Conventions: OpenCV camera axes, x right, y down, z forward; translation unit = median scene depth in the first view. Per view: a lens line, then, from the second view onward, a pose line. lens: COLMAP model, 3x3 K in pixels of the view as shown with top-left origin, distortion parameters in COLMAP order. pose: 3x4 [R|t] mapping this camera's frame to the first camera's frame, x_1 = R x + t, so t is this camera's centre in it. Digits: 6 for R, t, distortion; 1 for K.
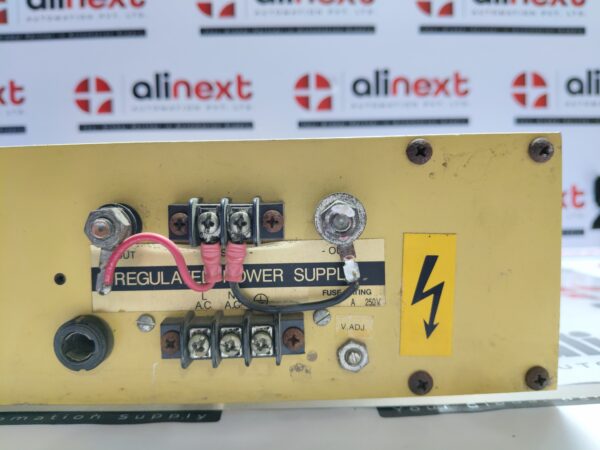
lens RADIAL K [[451.6, 0, 315.3], [0, 451.6, 223.6], [0, 0, 1]] dist [-0.000974, -0.005221]
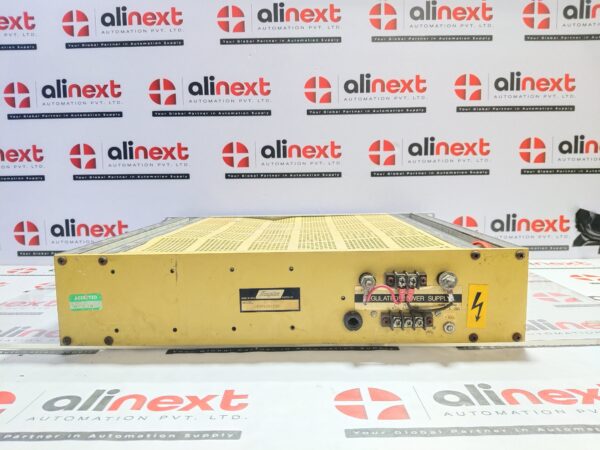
lens RADIAL K [[421.8, 0, 313.9], [0, 421.8, 225.6], [0, 0, 1]] dist [-0.004327, -0.004213]
pose [[0.998587, 0.008720, -0.052422, -0.616178], [-0.006460, 0.999048, 0.043134, -0.439457], [0.052749, -0.042735, 0.997693, -1.601481]]
